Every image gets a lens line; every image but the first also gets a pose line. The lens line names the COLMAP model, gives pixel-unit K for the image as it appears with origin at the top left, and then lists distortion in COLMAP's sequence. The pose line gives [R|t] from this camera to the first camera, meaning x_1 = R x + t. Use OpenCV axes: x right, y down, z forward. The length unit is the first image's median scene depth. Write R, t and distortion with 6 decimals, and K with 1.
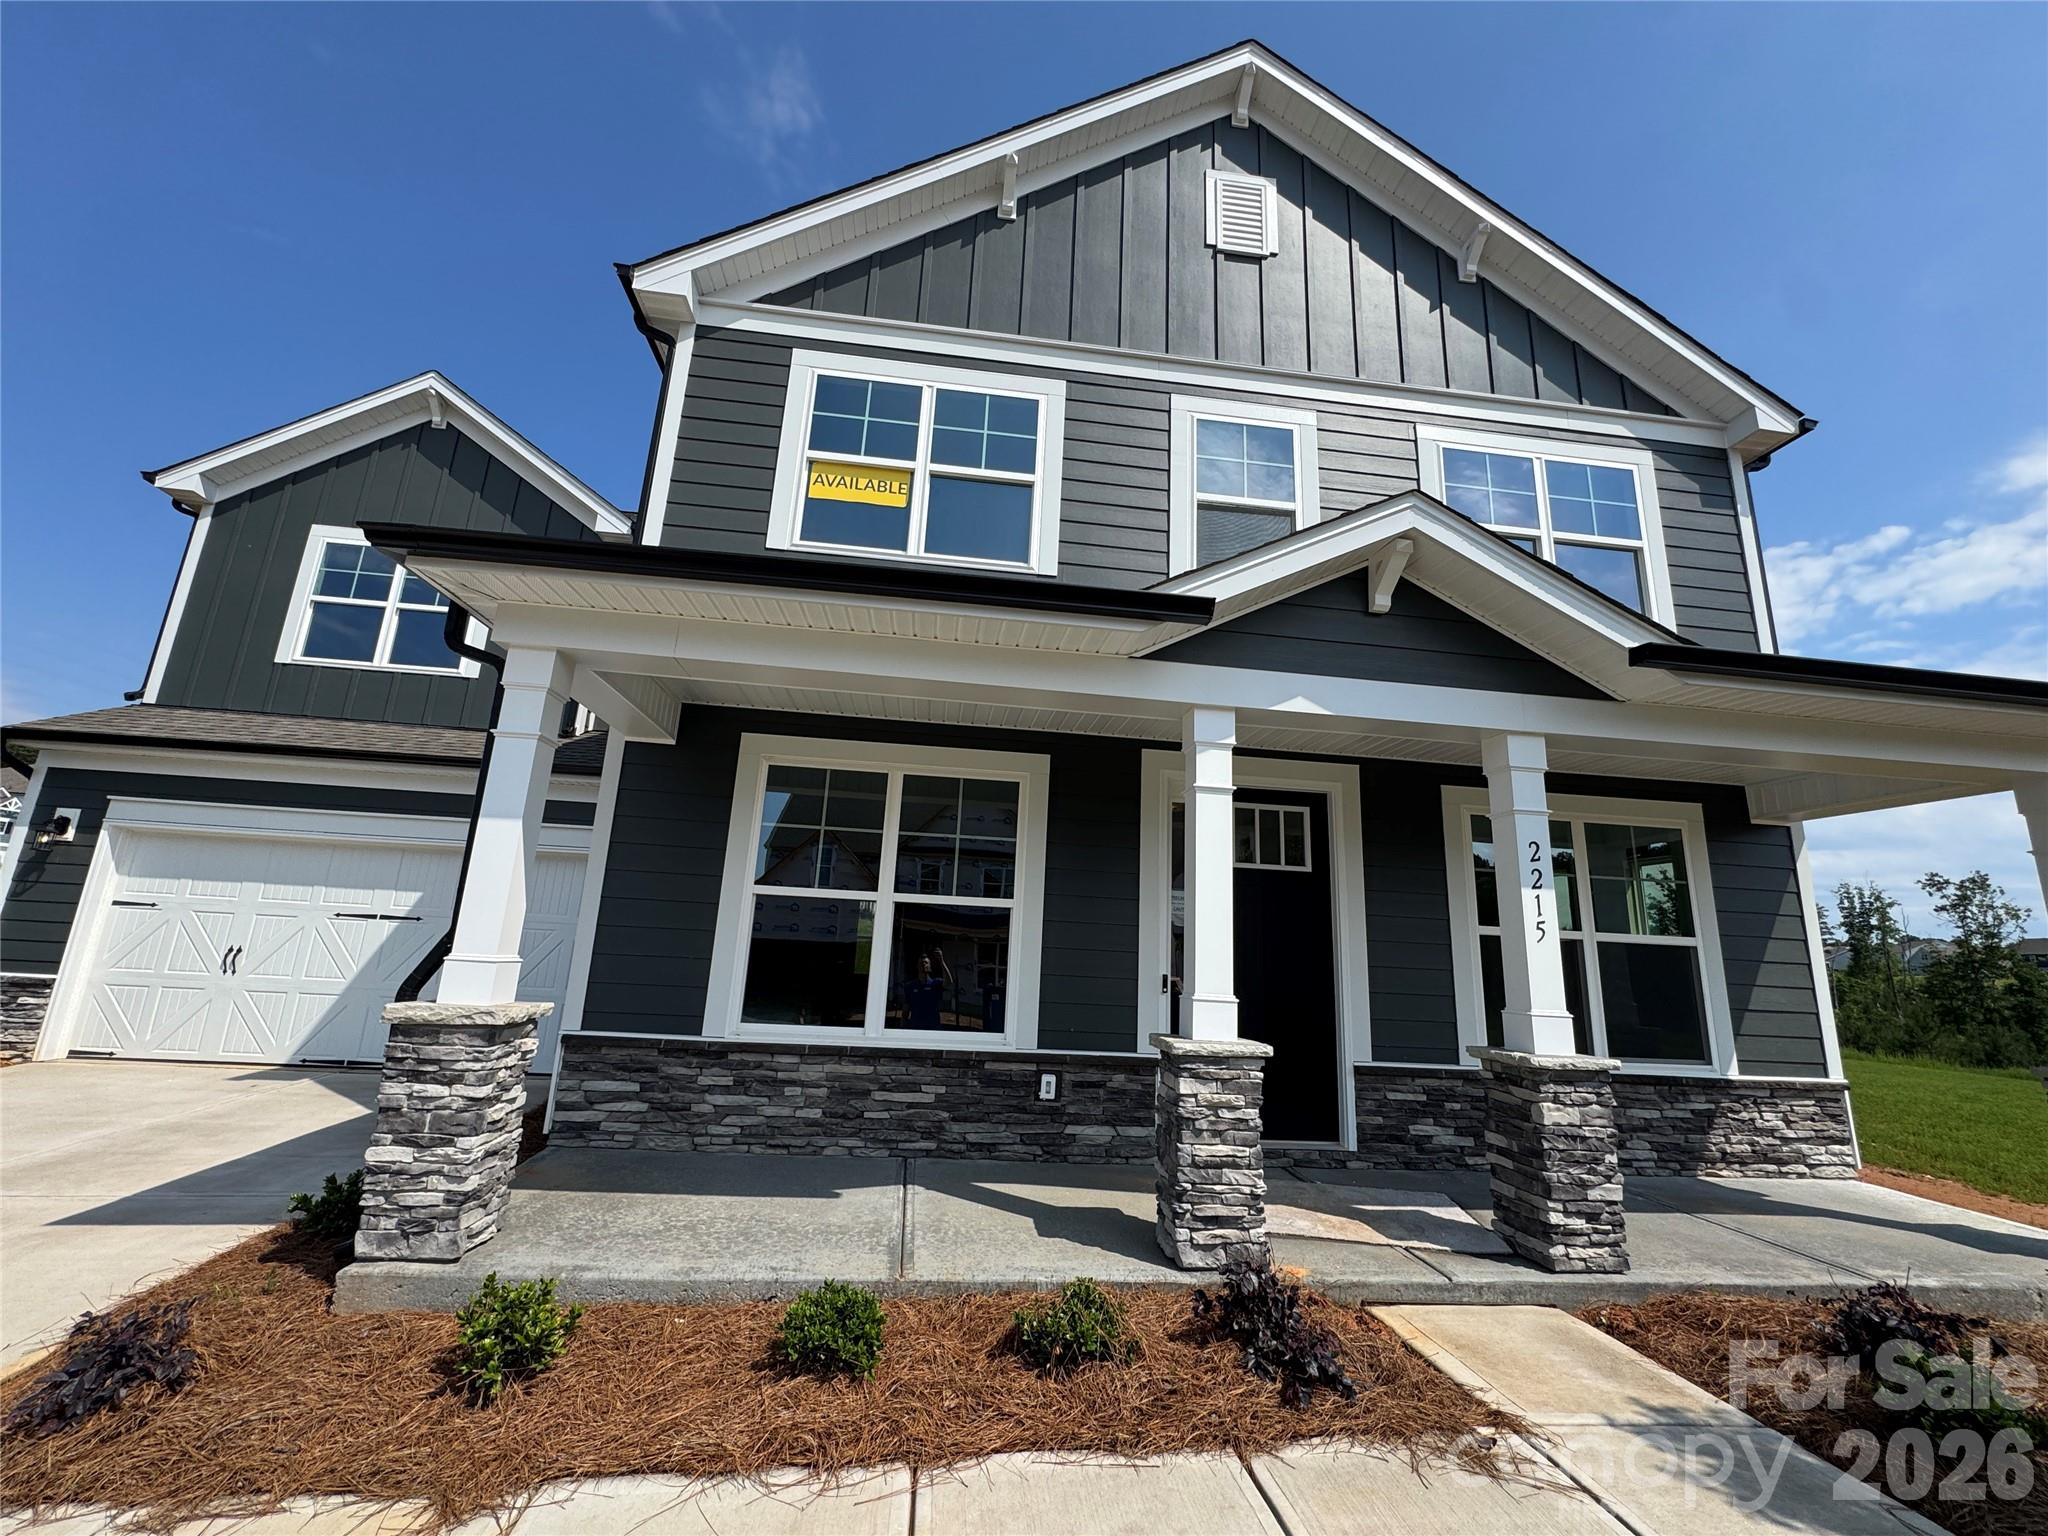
lens RADIAL K [[818.6, 0, 1019.0], [0, 818.6, 763.8], [0, 0, 1]] dist [-0.001960, -0.000294]
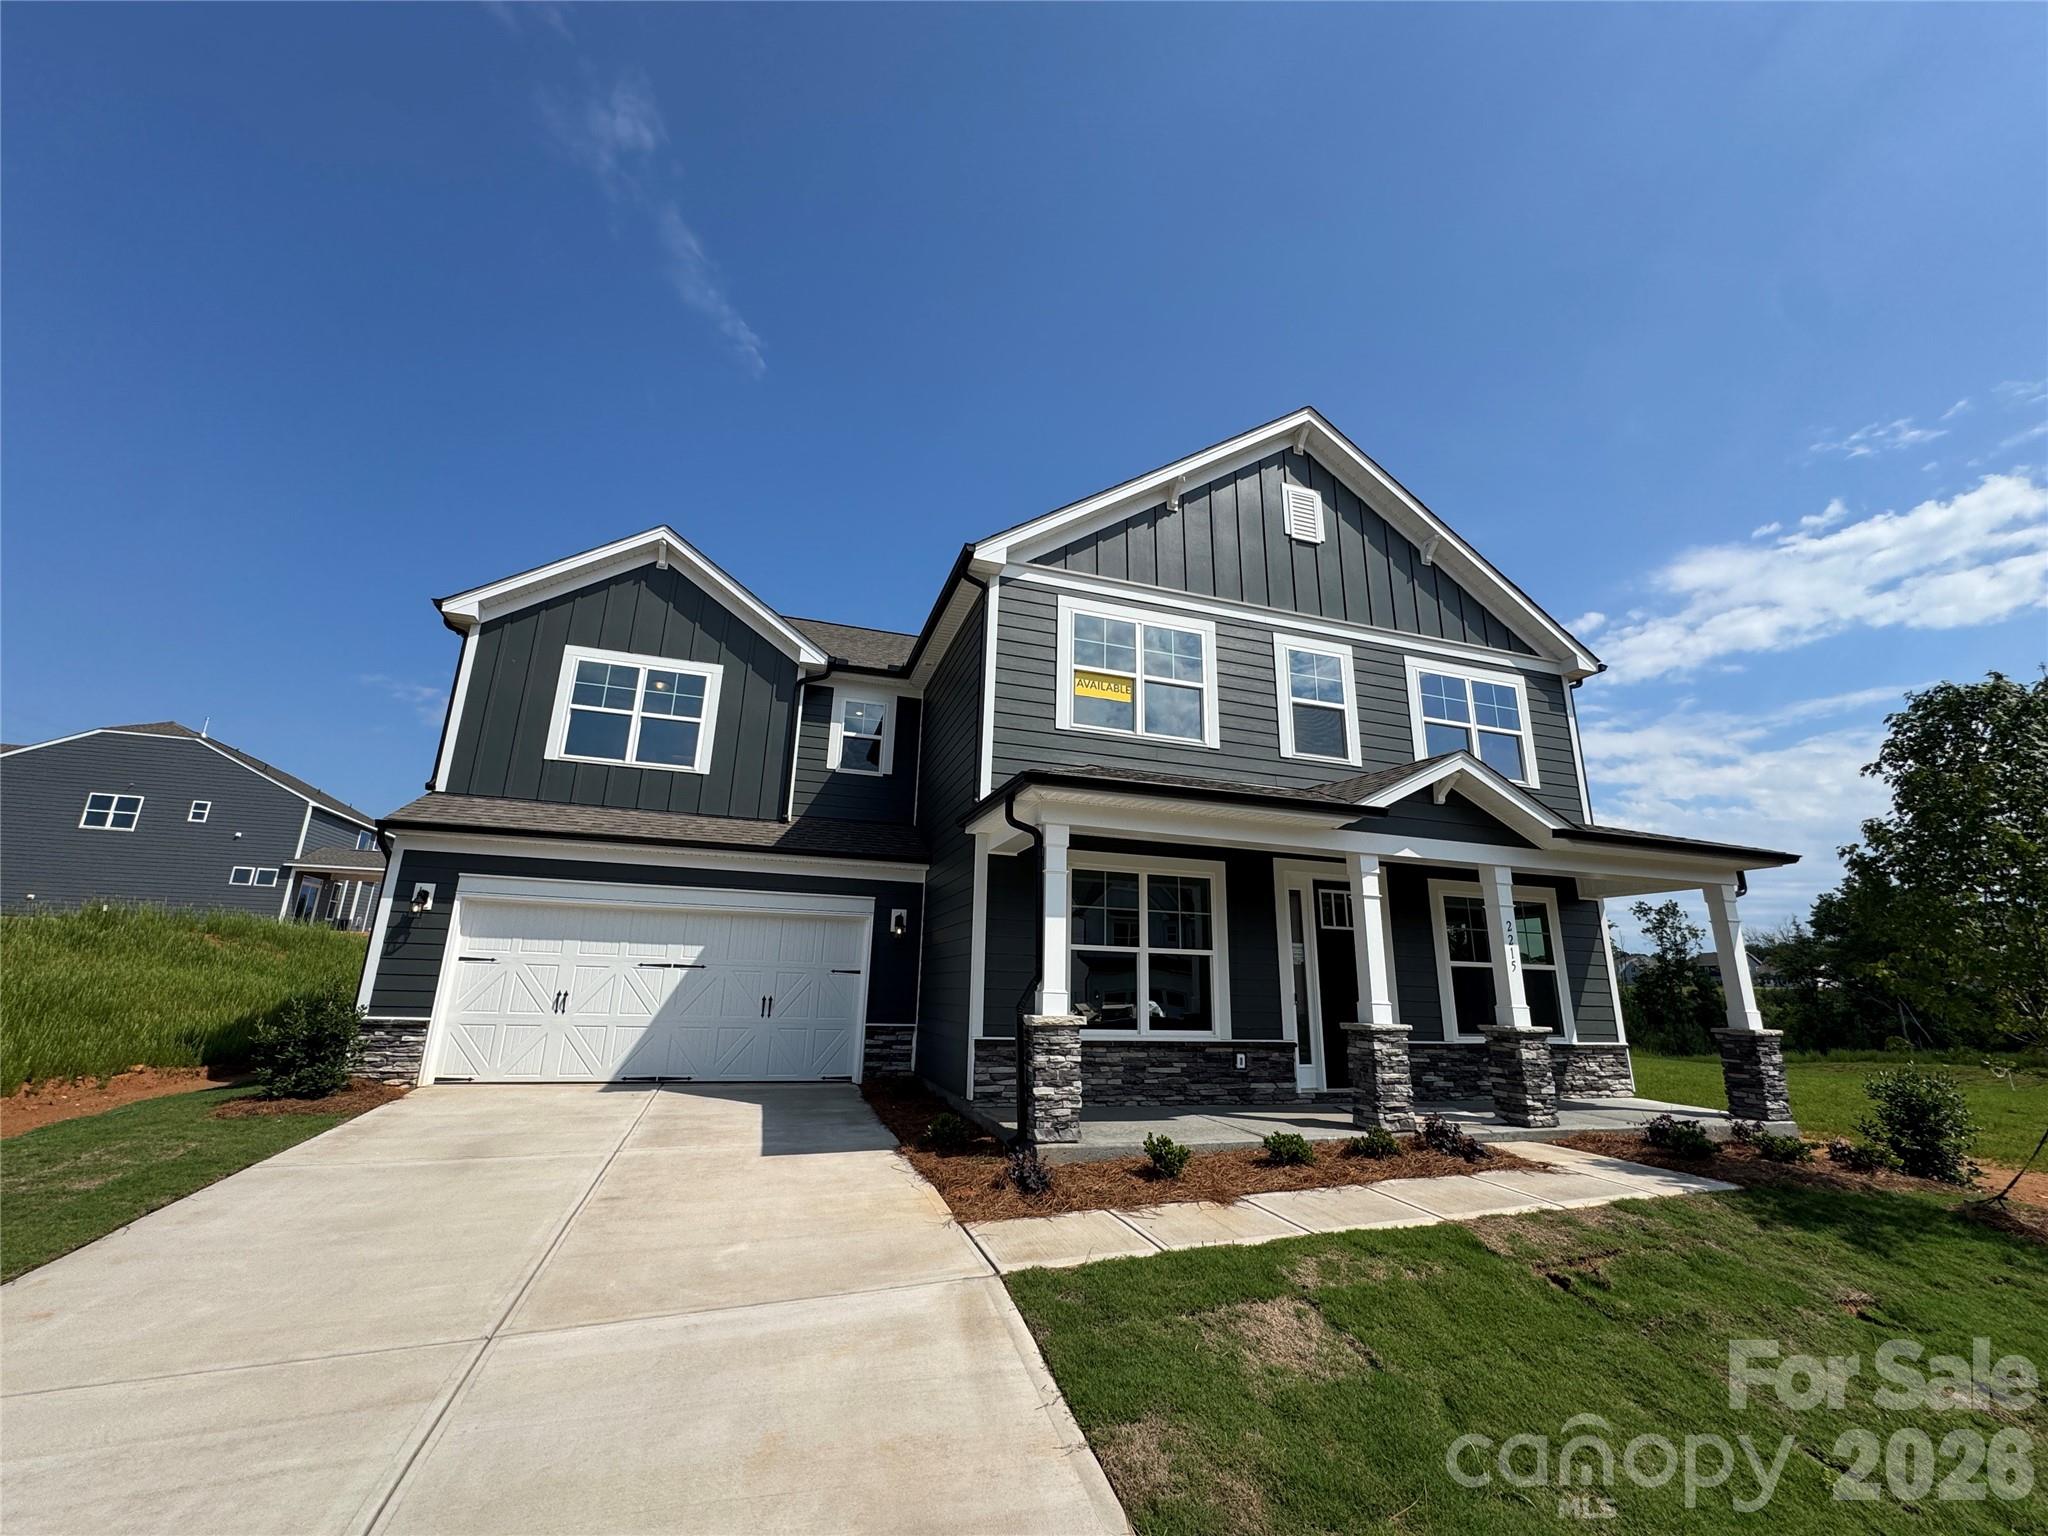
lens RADIAL K [[817.3, 0, 1022.3], [0, 817.3, 762.1], [0, 0, 1]] dist [-0.000431, 0.000305]
pose [[0.980330, 0.030080, 0.195057, -0.638668], [-0.023322, 0.999049, -0.036851, -0.130379], [-0.195980, 0.031577, 0.980099, -0.505426]]
